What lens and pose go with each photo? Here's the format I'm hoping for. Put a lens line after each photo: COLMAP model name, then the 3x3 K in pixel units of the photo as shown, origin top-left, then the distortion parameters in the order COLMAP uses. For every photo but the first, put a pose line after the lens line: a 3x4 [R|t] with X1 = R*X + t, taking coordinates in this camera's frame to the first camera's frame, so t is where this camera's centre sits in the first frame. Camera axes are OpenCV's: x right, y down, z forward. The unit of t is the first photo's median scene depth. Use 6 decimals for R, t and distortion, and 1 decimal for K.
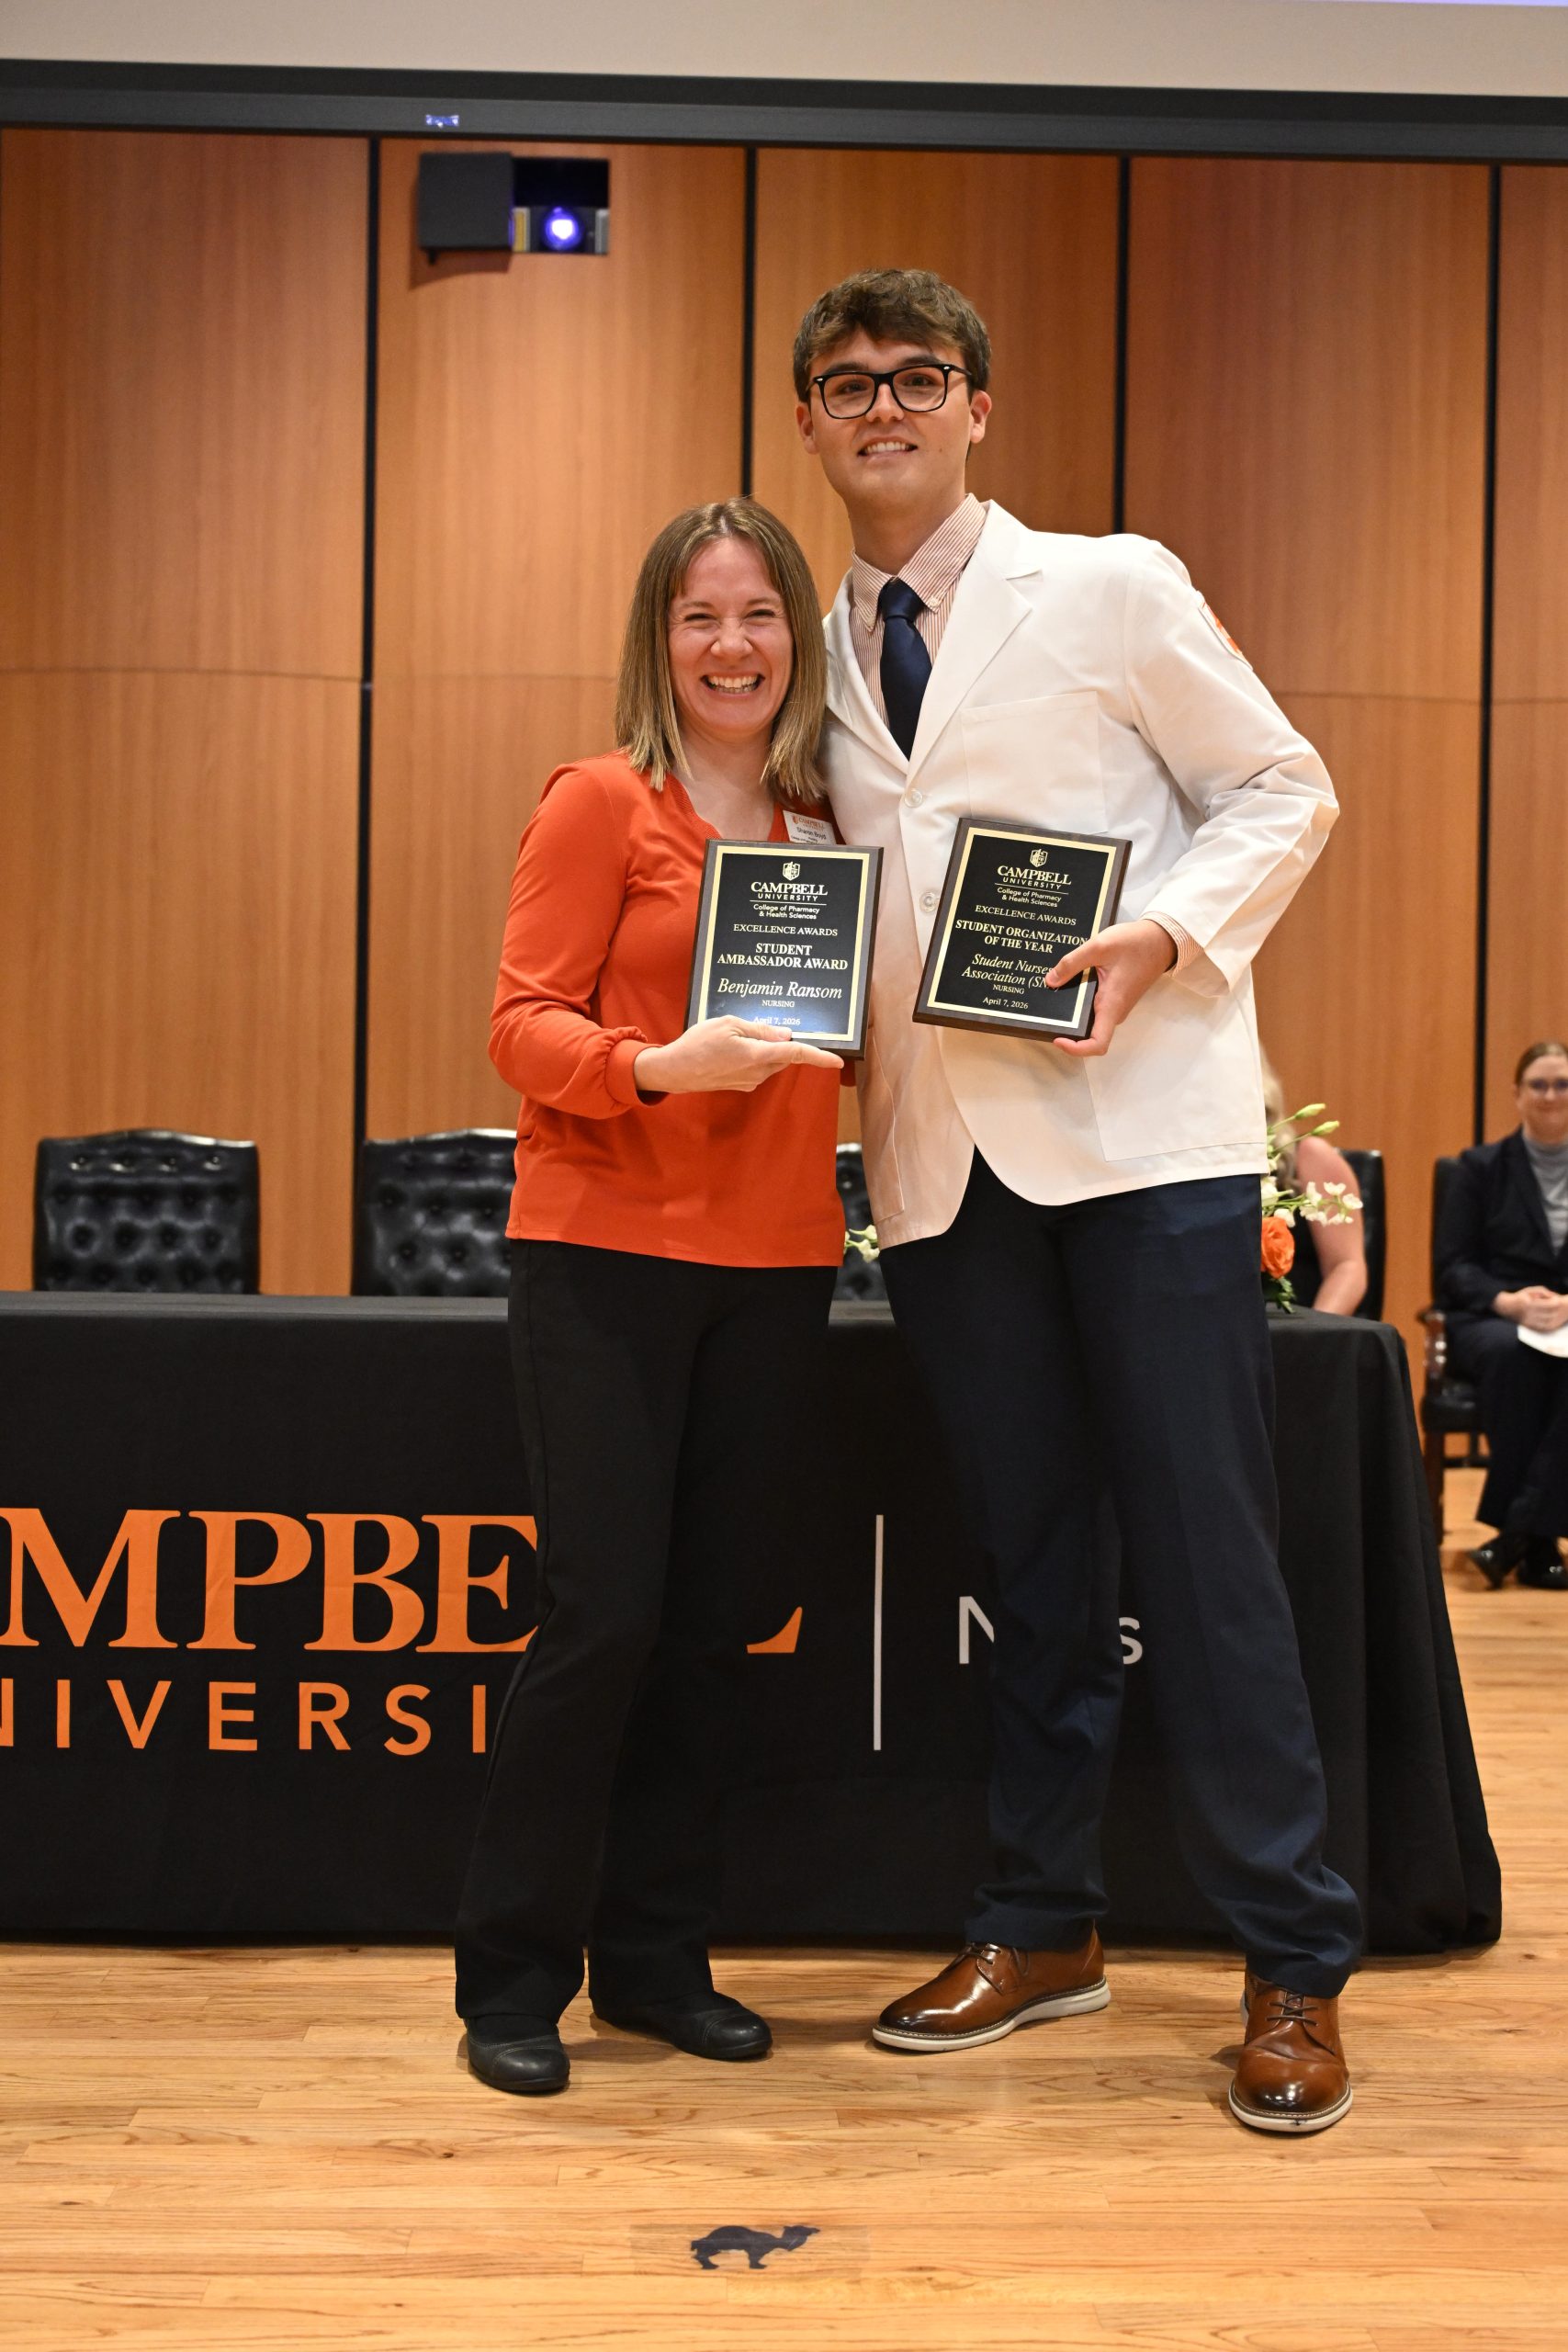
lens RADIAL K [[2999.4, 0, 791.5], [0, 2999.4, 1188.6], [0, 0, 1]] dist [-0.001702, -0.005551]
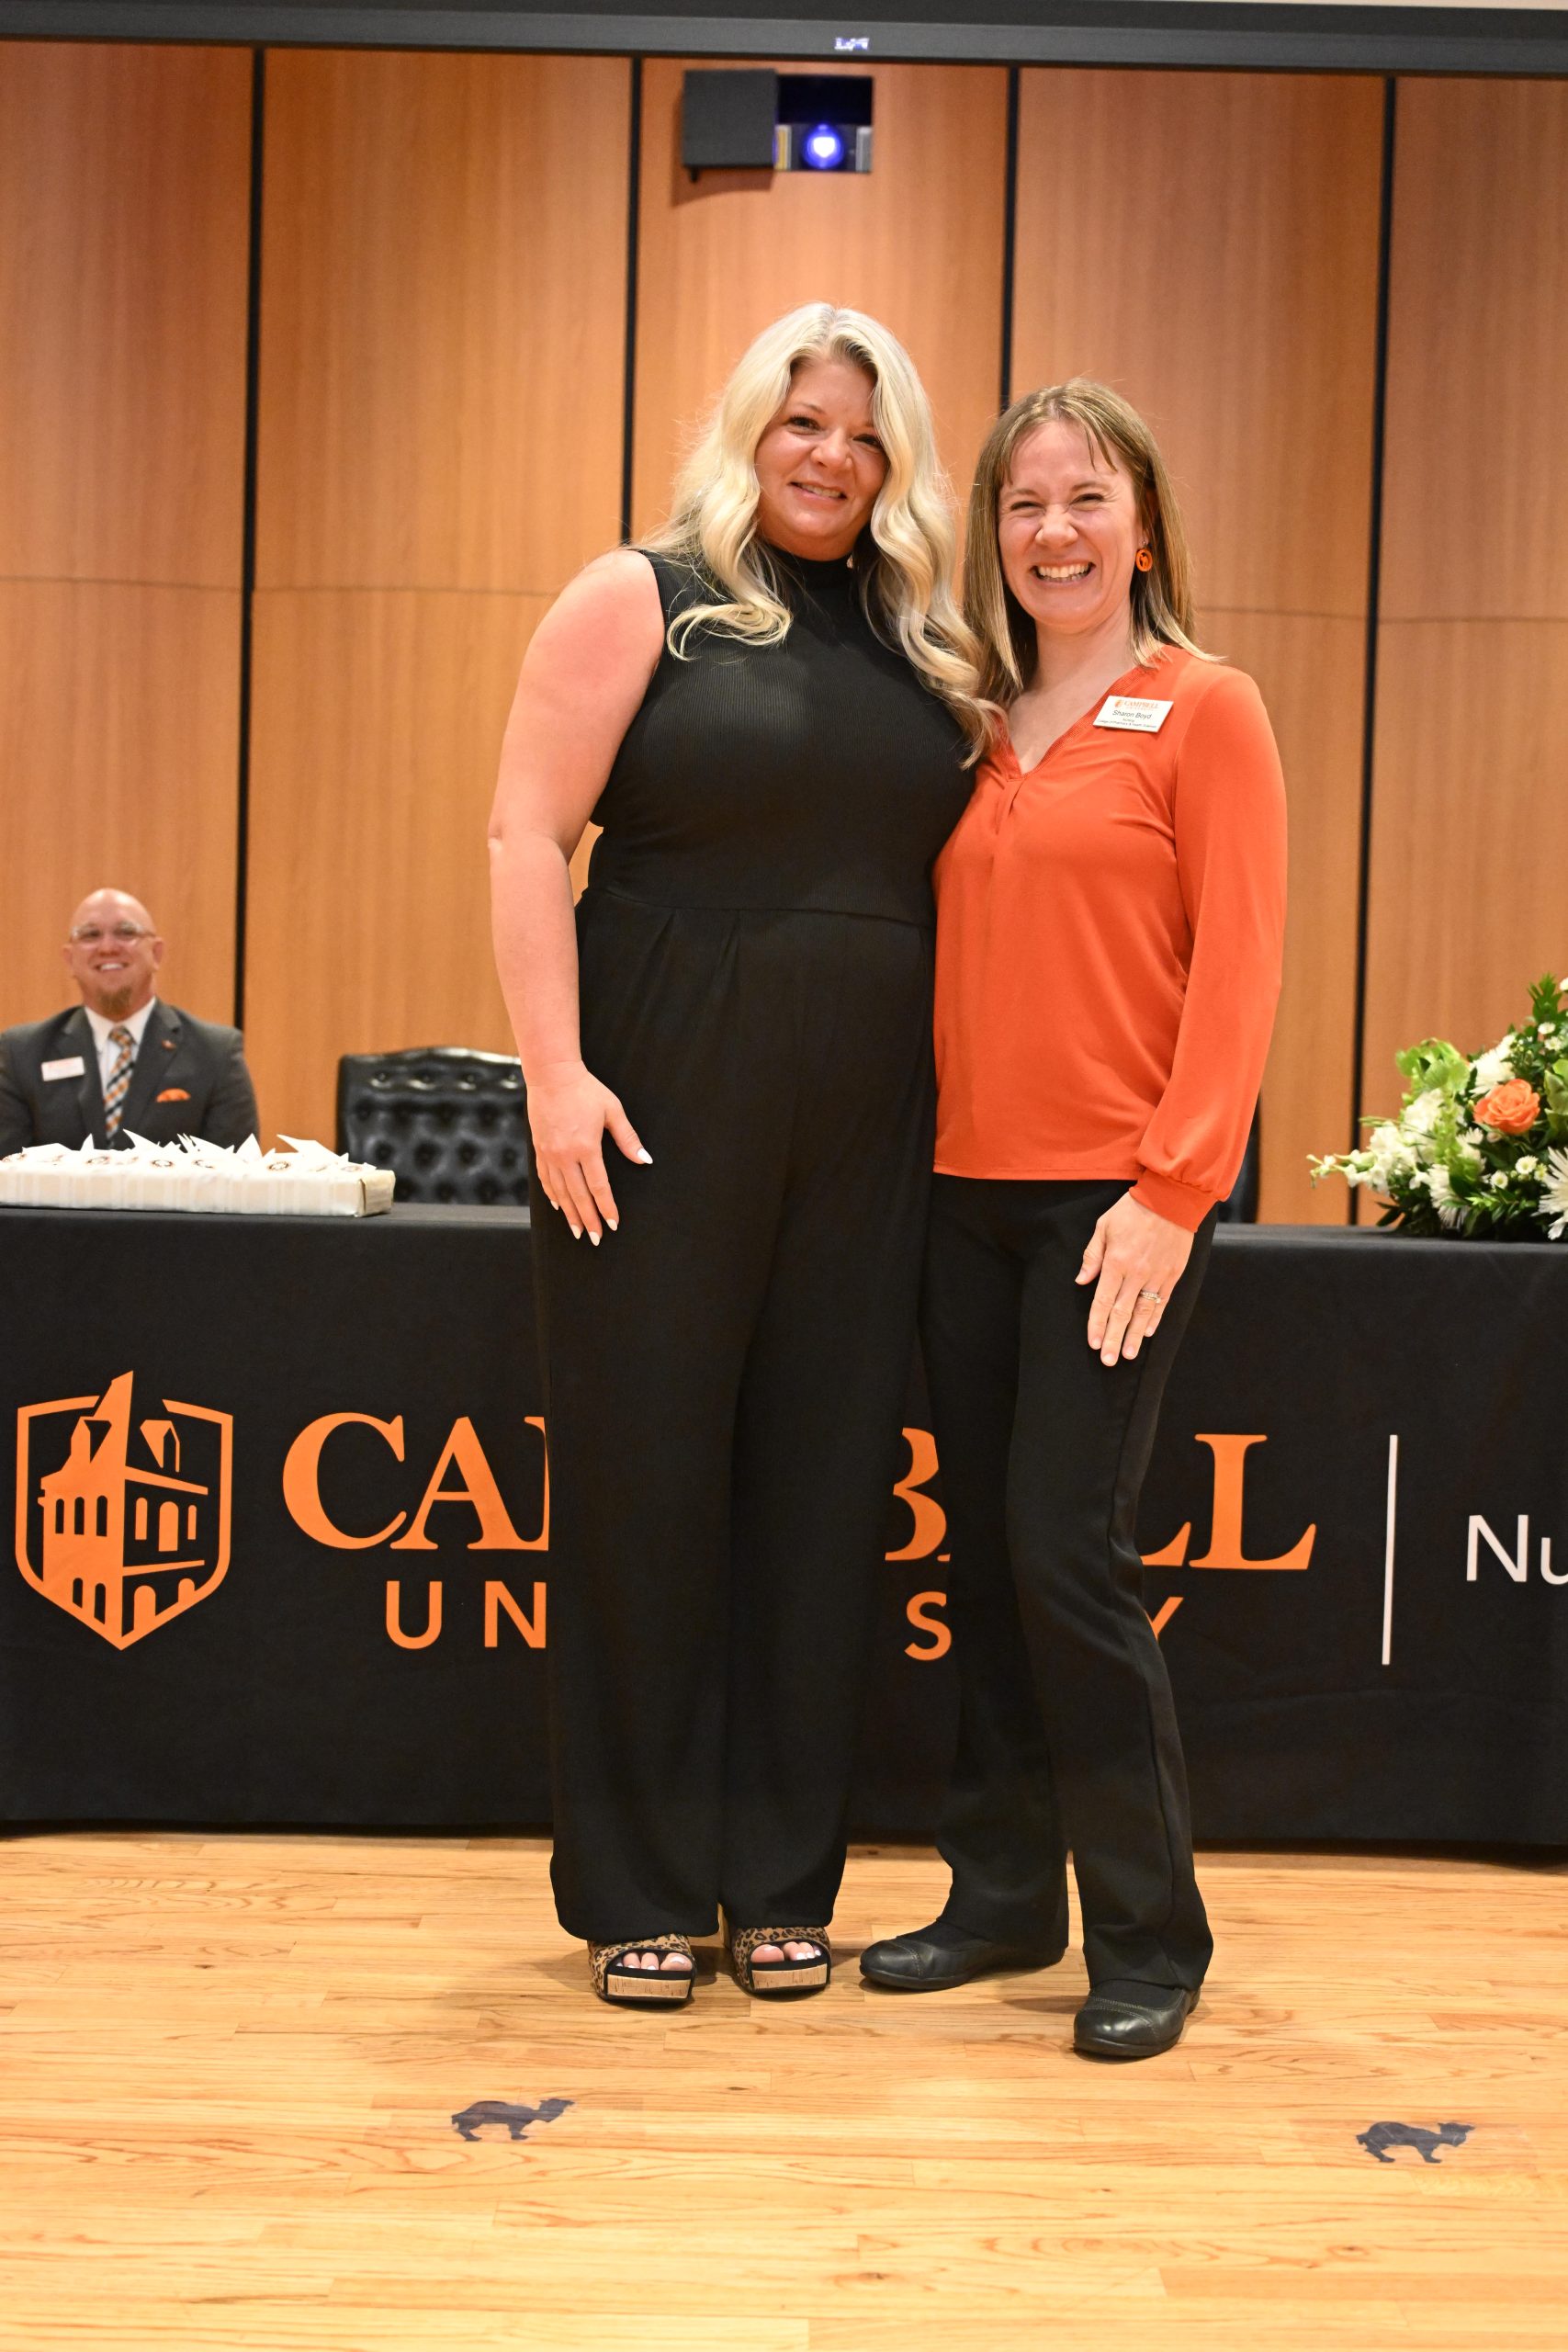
lens RADIAL K [[3008.8, 0, 777.9], [0, 3008.8, 1178.0], [0, 0, 1]] dist [0.024511, -0.088413]
pose [[0.999624, 0.010938, -0.025159, -0.155480], [-0.010374, 0.999695, 0.022416, 0.001032], [0.025396, -0.022146, 0.999432, -0.023515]]
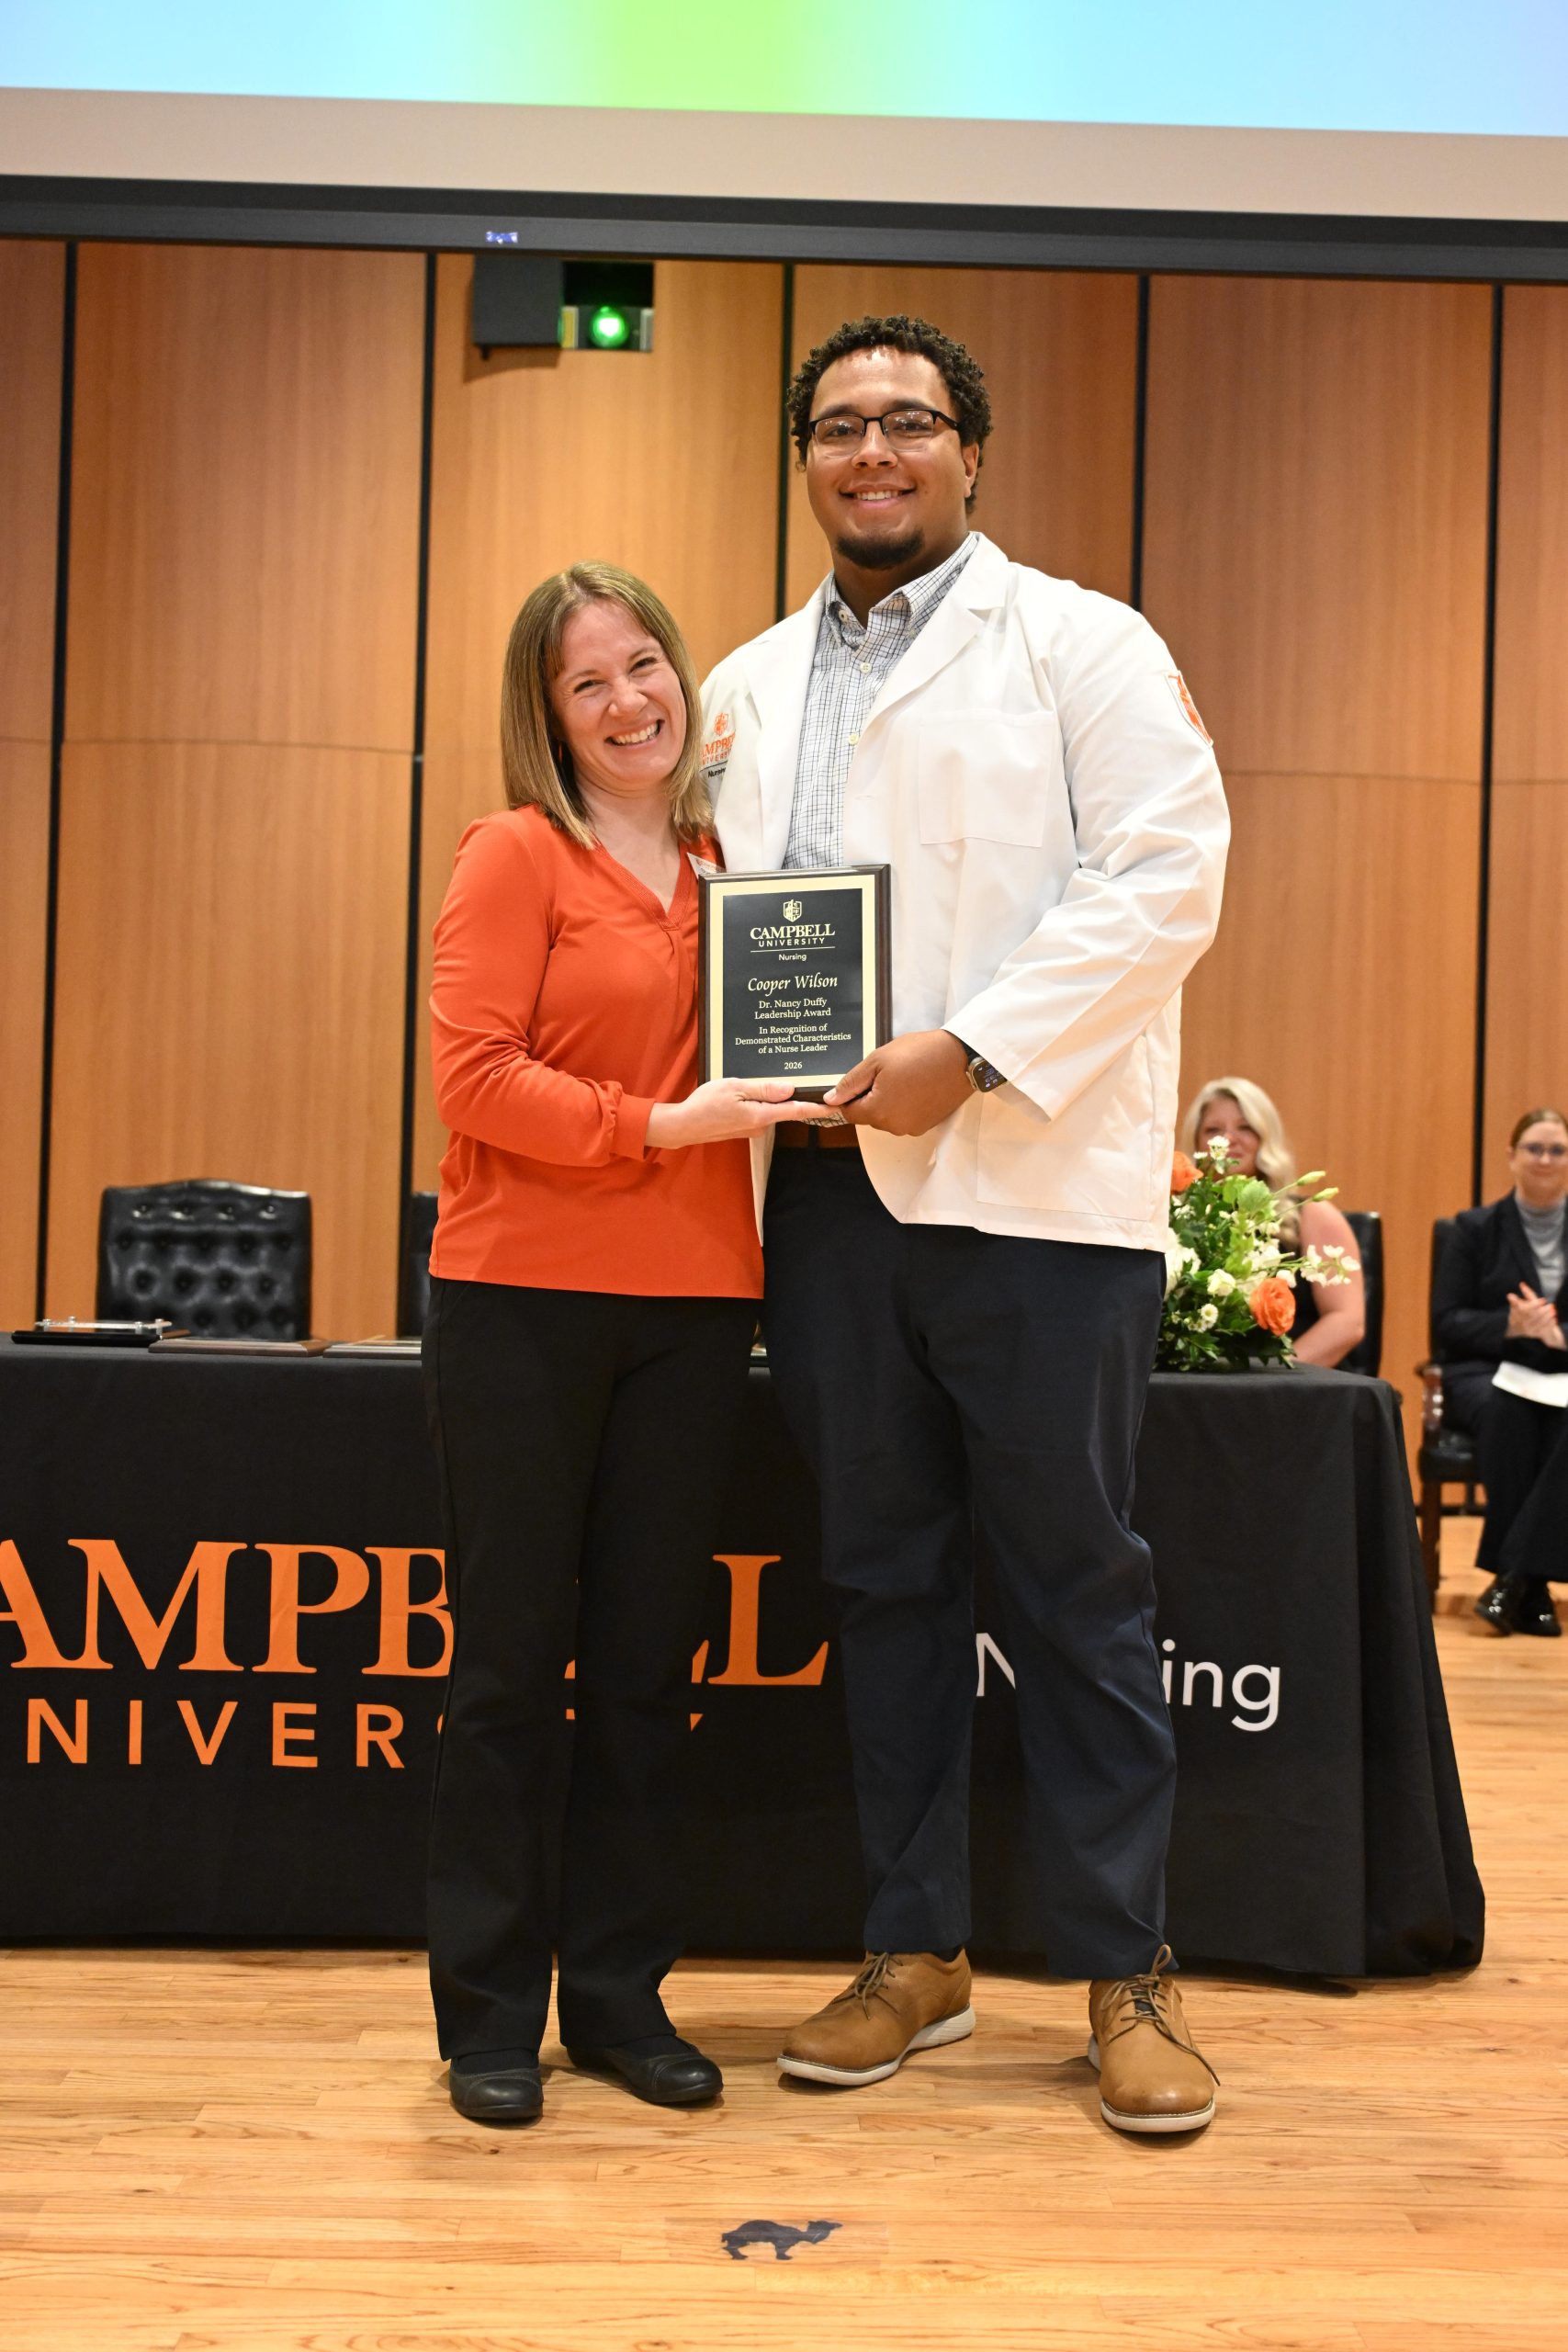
lens RADIAL K [[2905.6, 0, 784.0], [0, 2905.6, 1176.0], [0, 0, 1]] dist [0.005272, -0.014764]
pose [[0.999894, 0.009936, -0.010602, -0.002992], [-0.010155, 0.999733, -0.020758, -0.003706], [0.010393, 0.020863, 0.999728, -0.033371]]
